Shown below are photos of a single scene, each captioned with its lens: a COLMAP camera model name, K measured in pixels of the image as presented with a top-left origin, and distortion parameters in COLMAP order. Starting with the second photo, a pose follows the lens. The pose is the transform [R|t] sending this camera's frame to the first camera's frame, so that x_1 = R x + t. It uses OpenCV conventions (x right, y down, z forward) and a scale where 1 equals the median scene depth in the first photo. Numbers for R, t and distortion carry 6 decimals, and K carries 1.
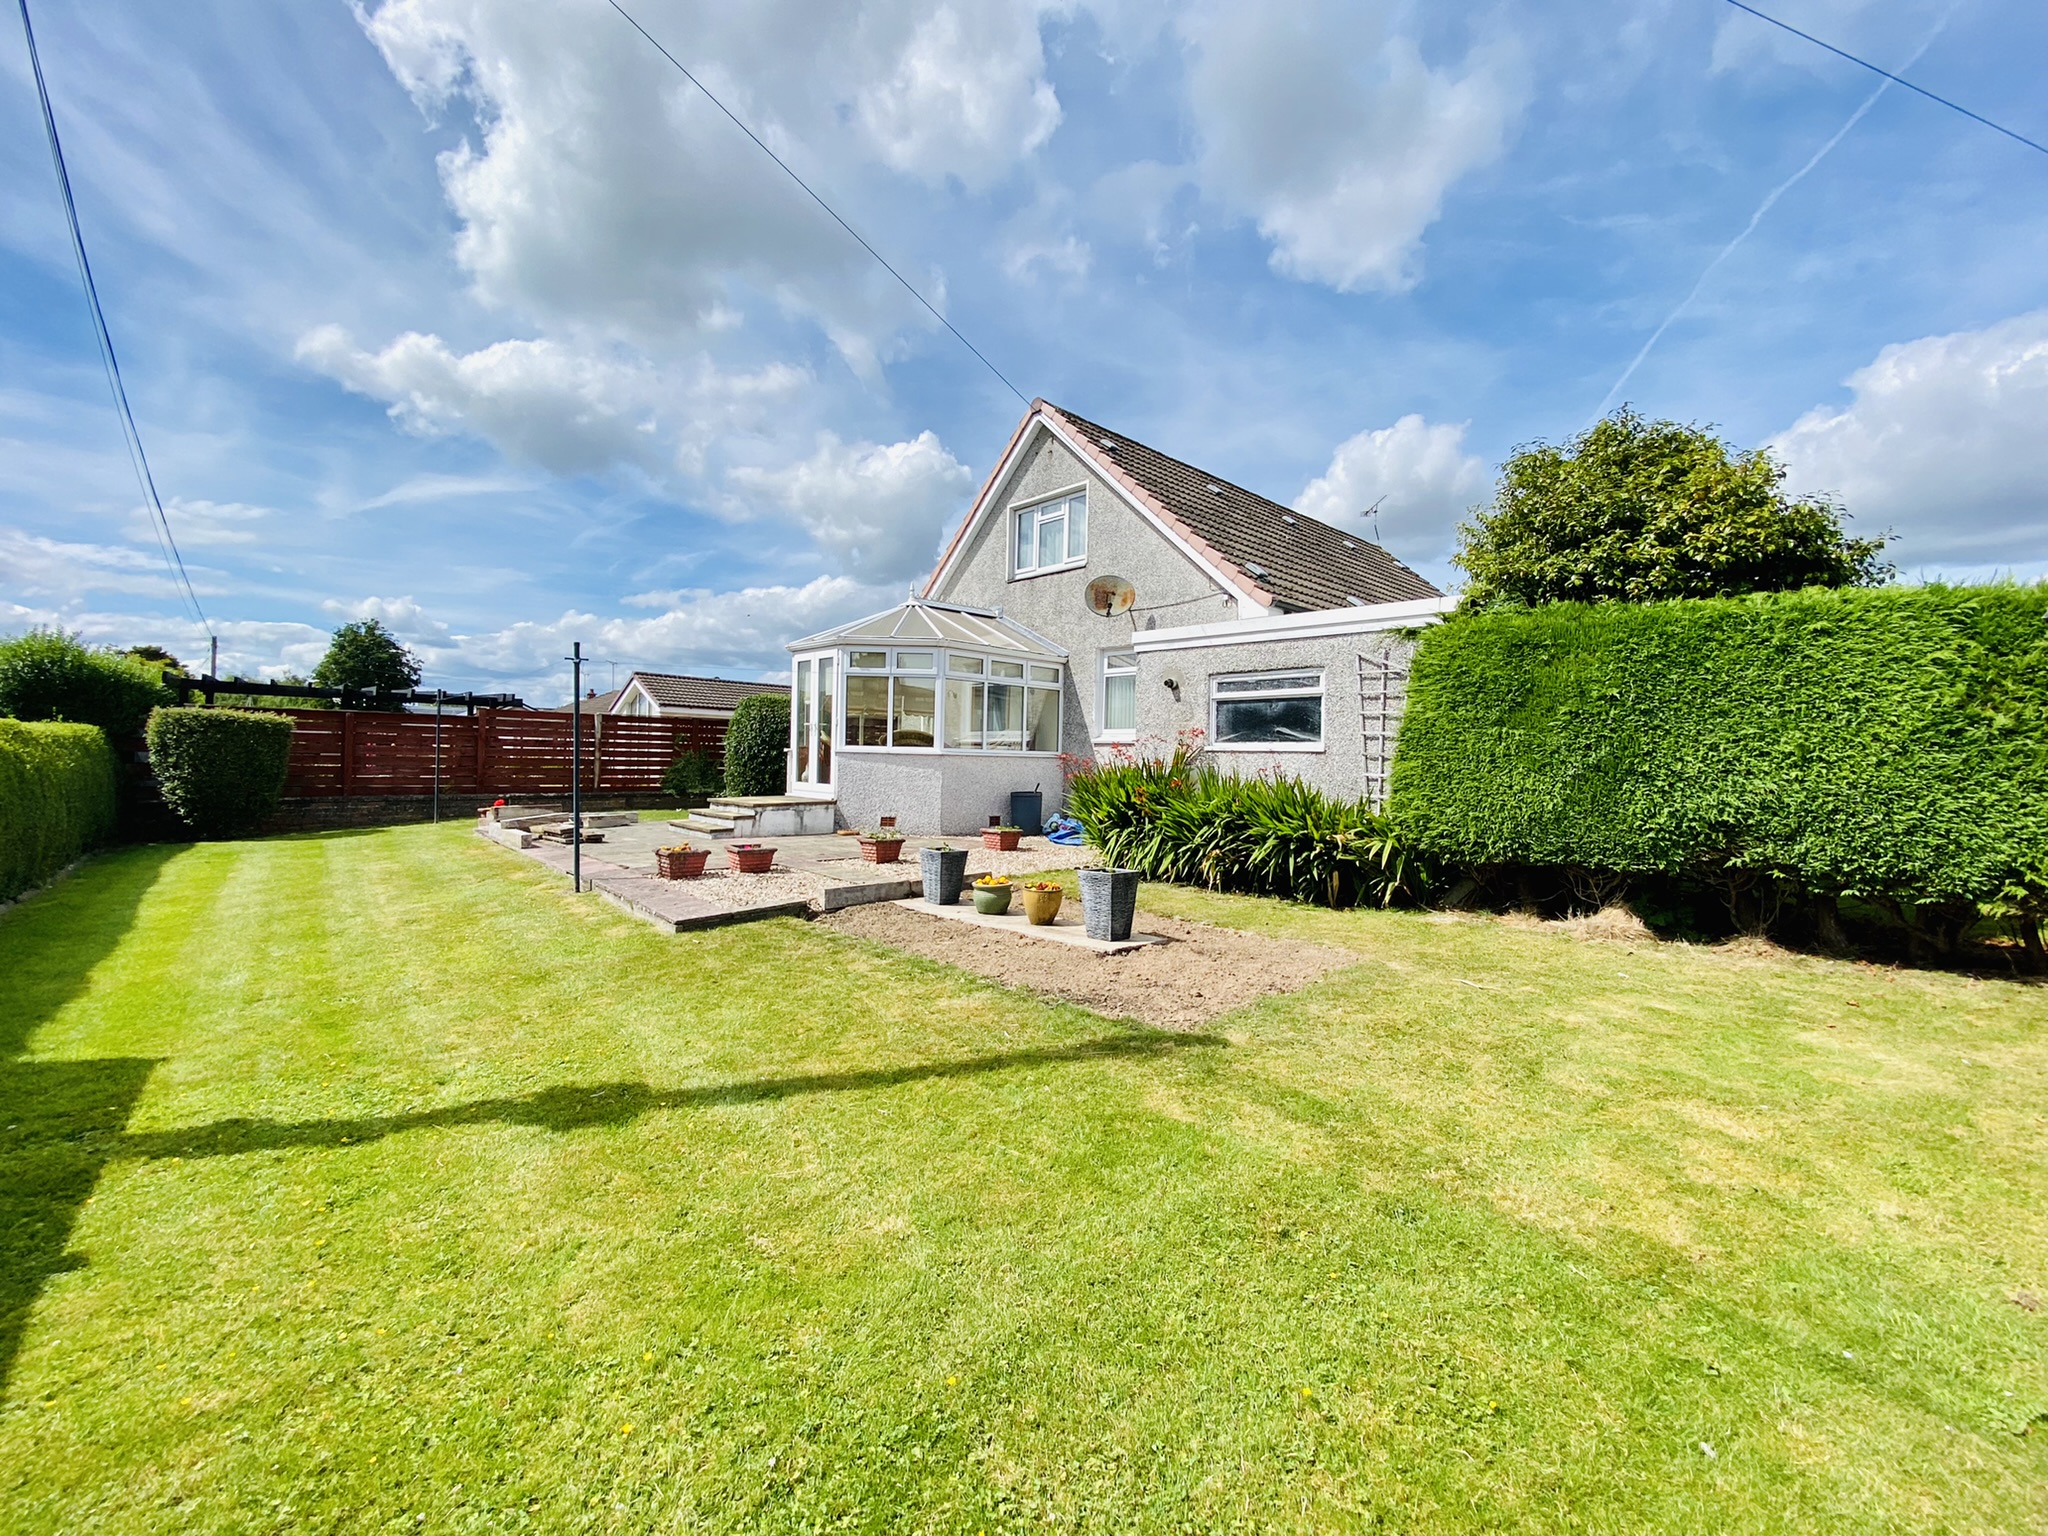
lens RADIAL K [[841.6, 0, 1025.4], [0, 841.6, 763.4], [0, 0, 1]] dist [-0.014070, -0.003966]
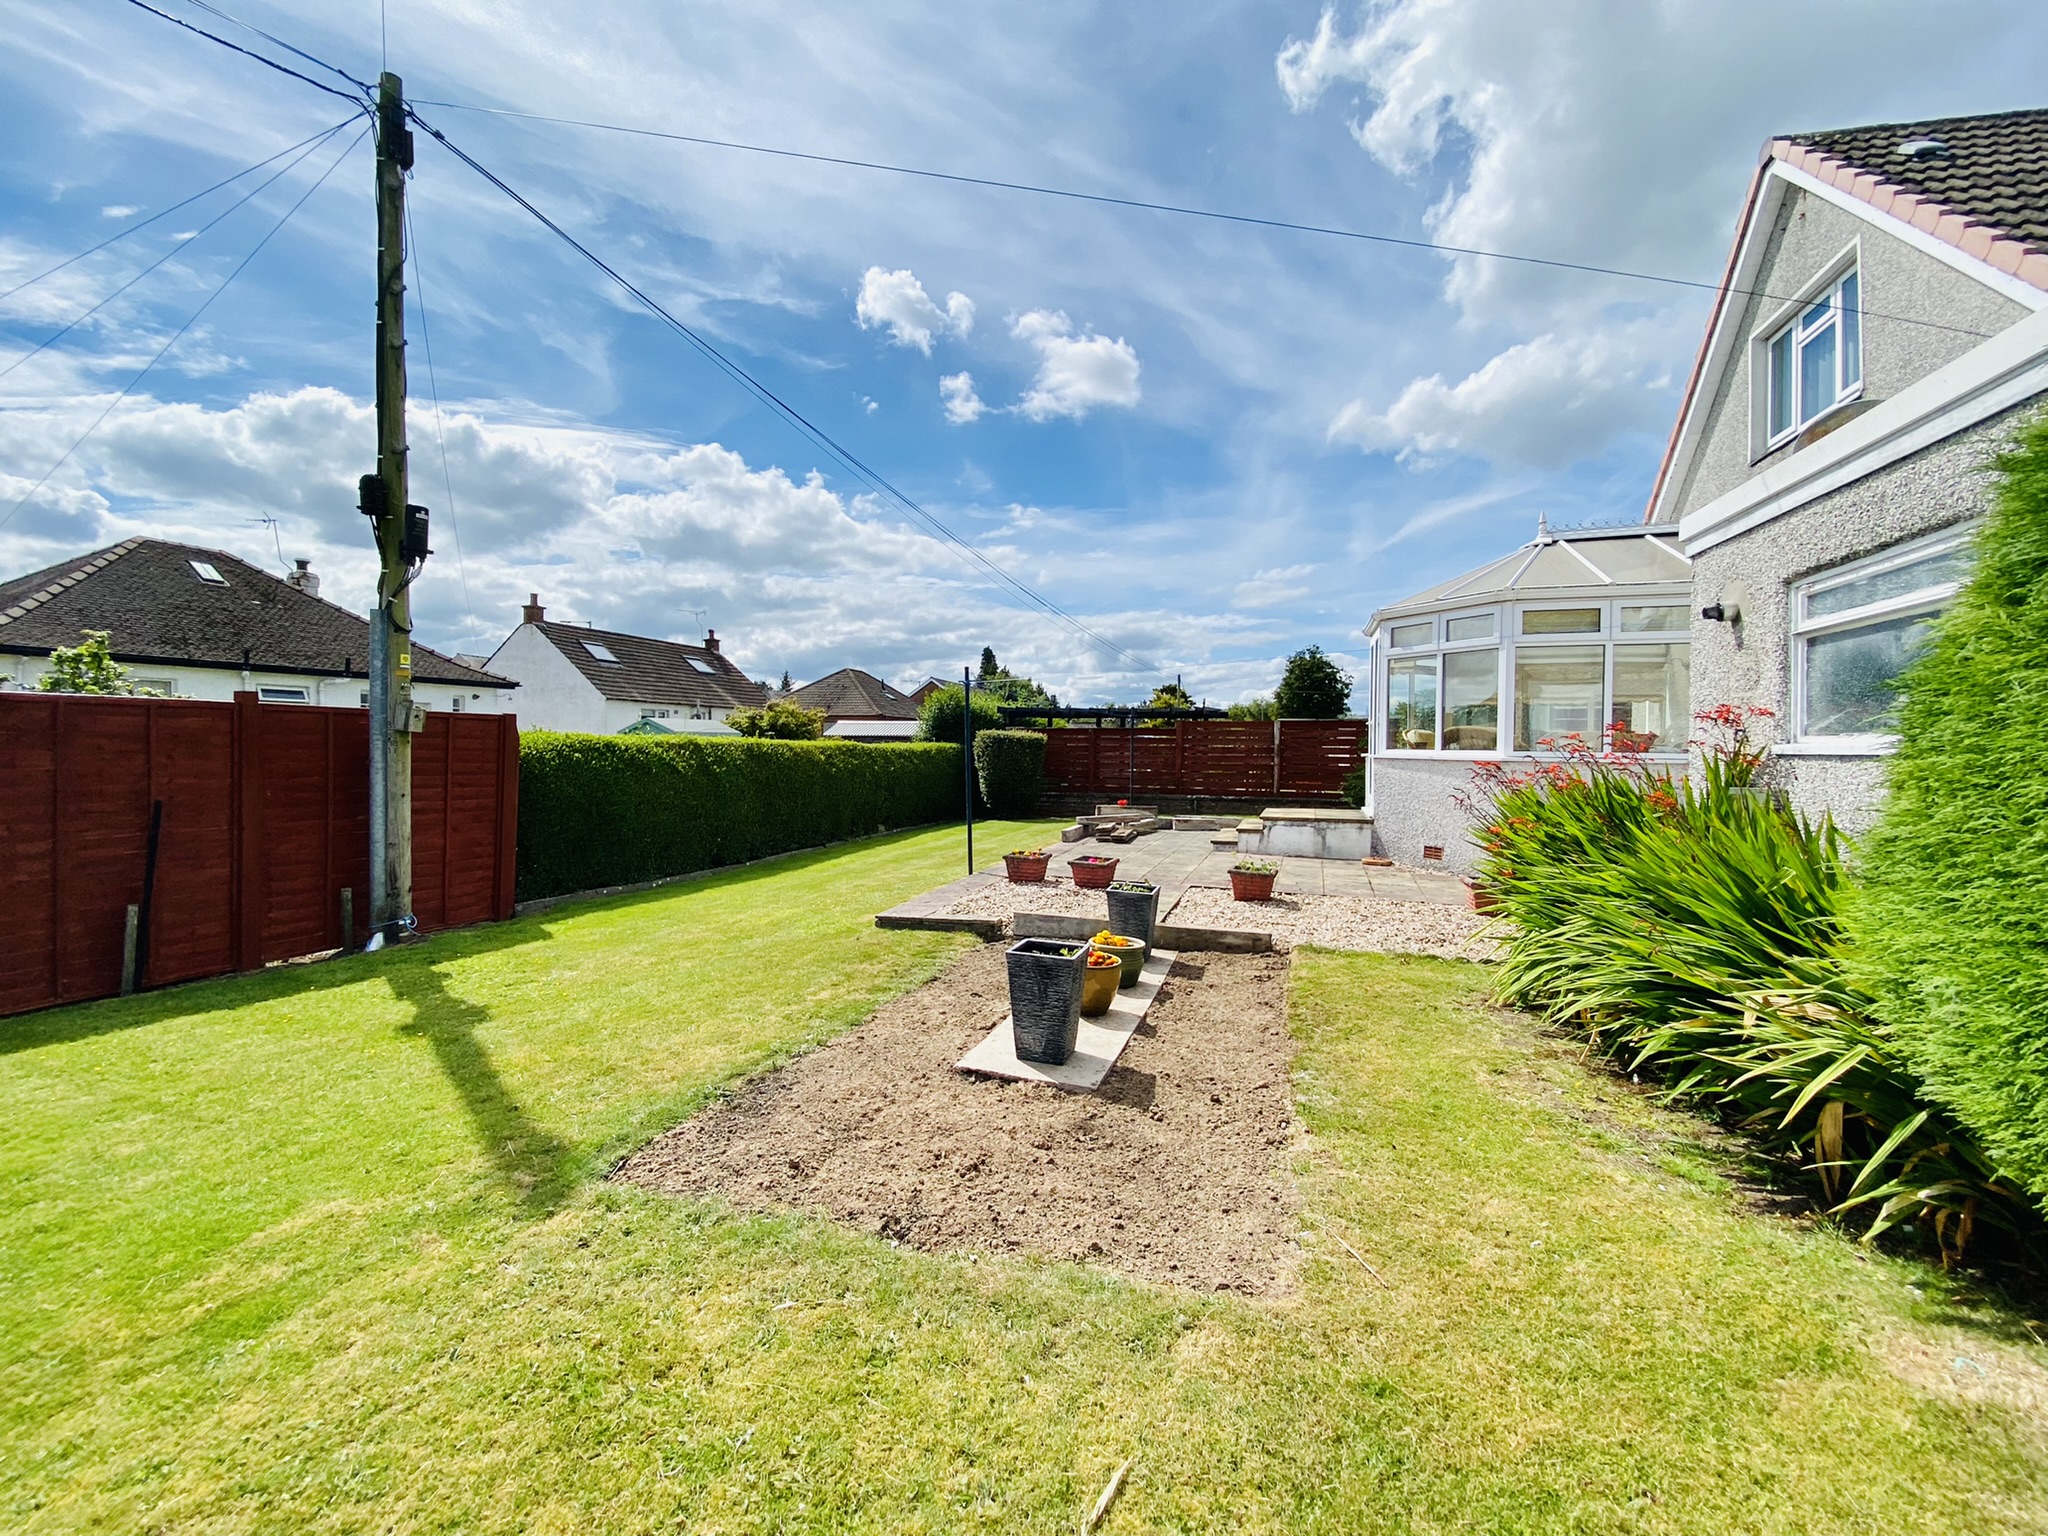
lens RADIAL K [[841.6, 0, 1021.7], [0, 841.6, 768.5], [0, 0, 1]] dist [-0.014070, -0.003966]
pose [[0.473435, 0.006588, -0.880804, 0.277482], [-0.006152, 0.999972, 0.004173, -0.003659], [0.880807, 0.003443, 0.473462, 0.293339]]
